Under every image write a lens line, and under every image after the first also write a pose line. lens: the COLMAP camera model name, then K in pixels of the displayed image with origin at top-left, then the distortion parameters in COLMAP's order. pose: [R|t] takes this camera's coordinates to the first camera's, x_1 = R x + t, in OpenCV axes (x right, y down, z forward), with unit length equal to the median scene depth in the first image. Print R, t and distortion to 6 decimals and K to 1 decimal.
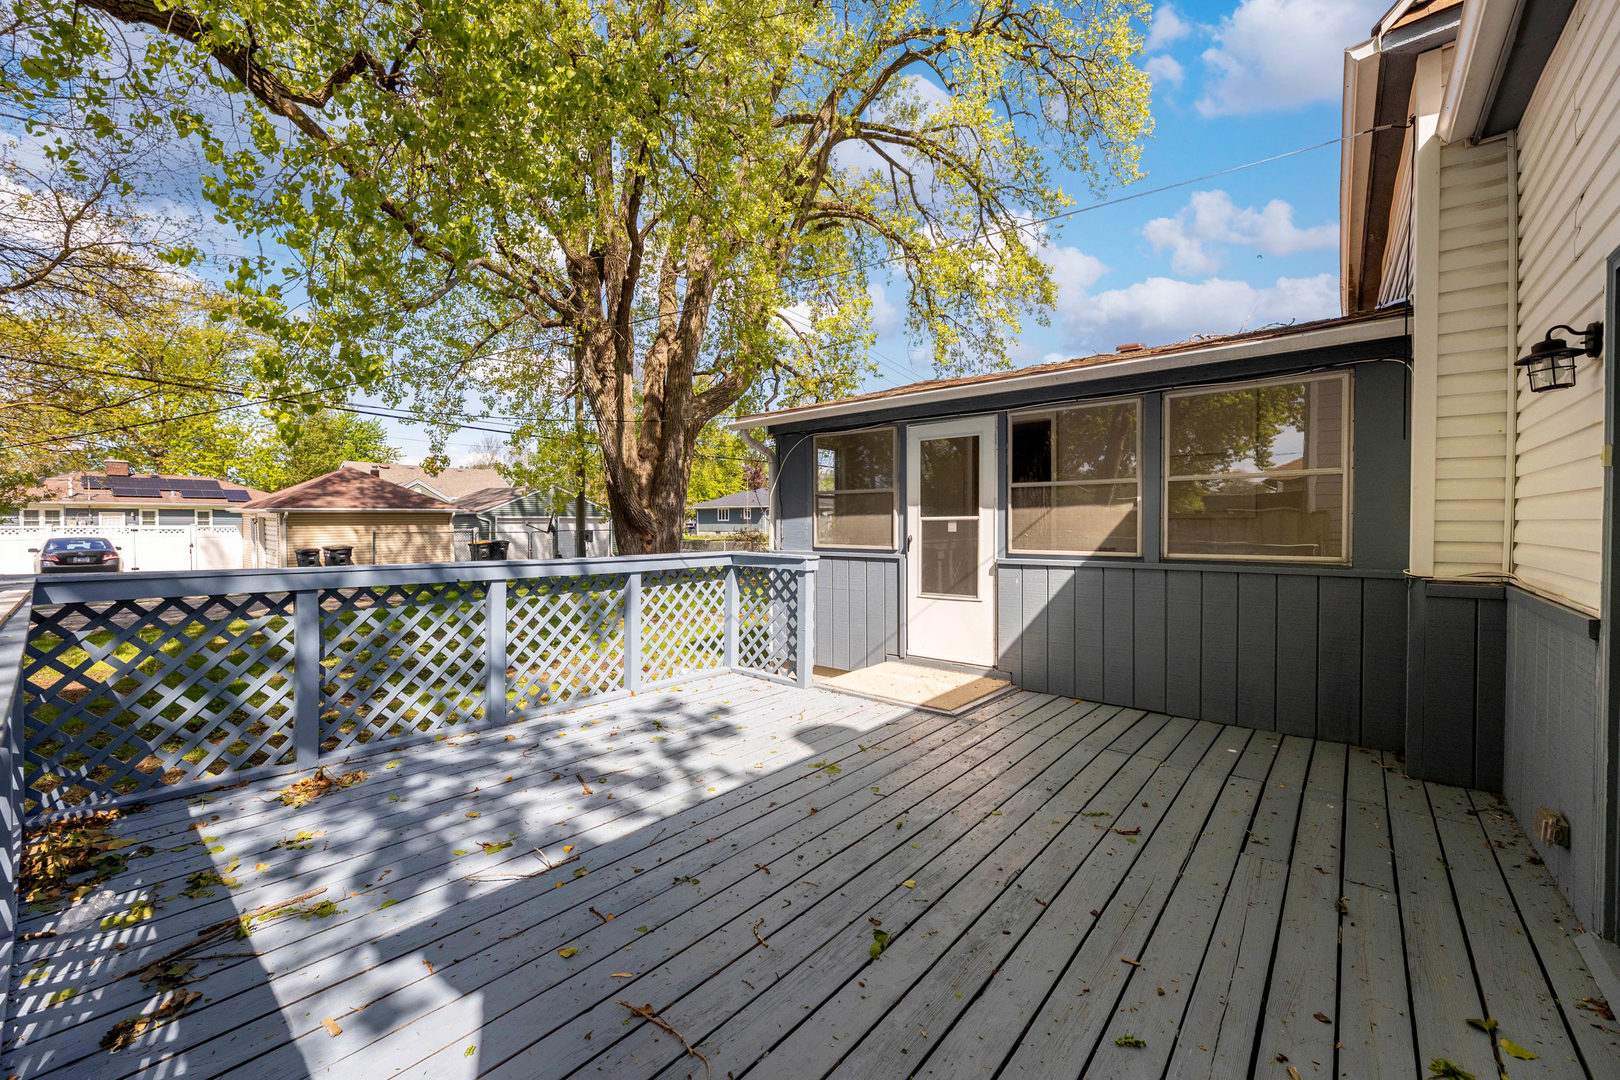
lens RADIAL K [[661.0, 0, 819.1], [0, 661.0, 537.9], [0, 0, 1]] dist [0.001591, 0.000023]
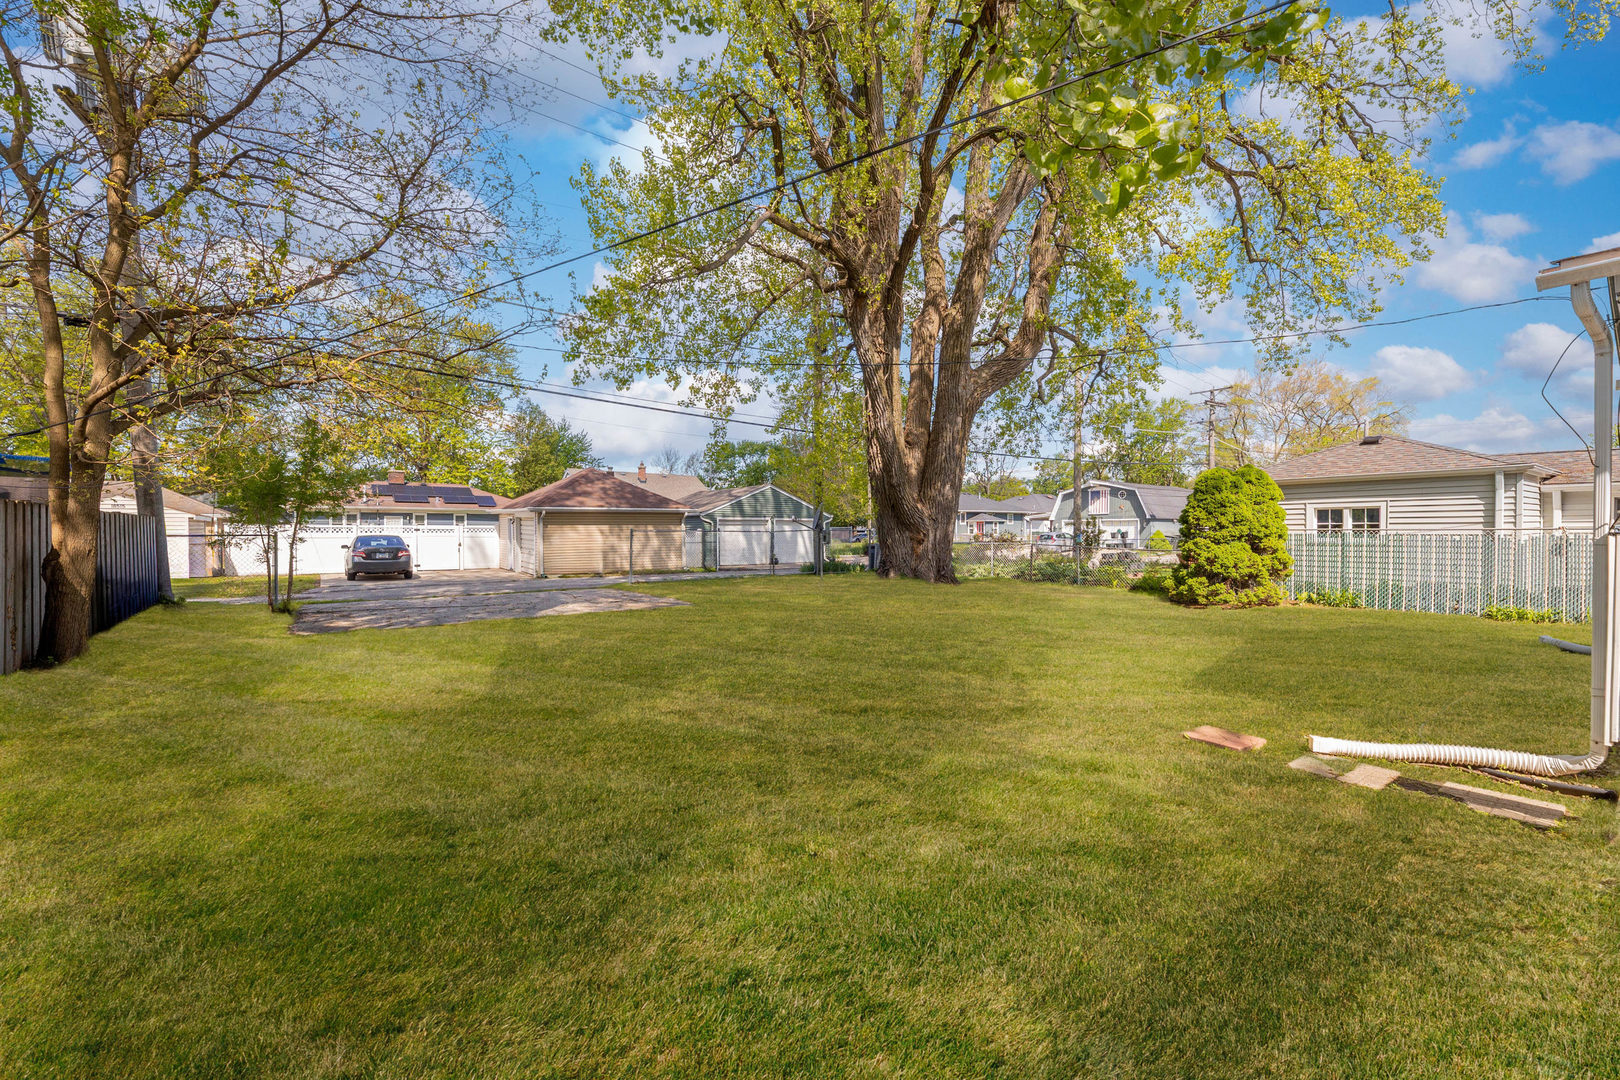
lens RADIAL K [[661.0, 0, 802.8], [0, 661.0, 538.4], [0, 0, 1]] dist [0.001591, 0.000023]
pose [[0.970124, 0.003821, -0.242578, -0.177175], [-0.007336, 0.999881, -0.013586, 0.012572], [0.242497, 0.014959, 0.970037, 0.120444]]
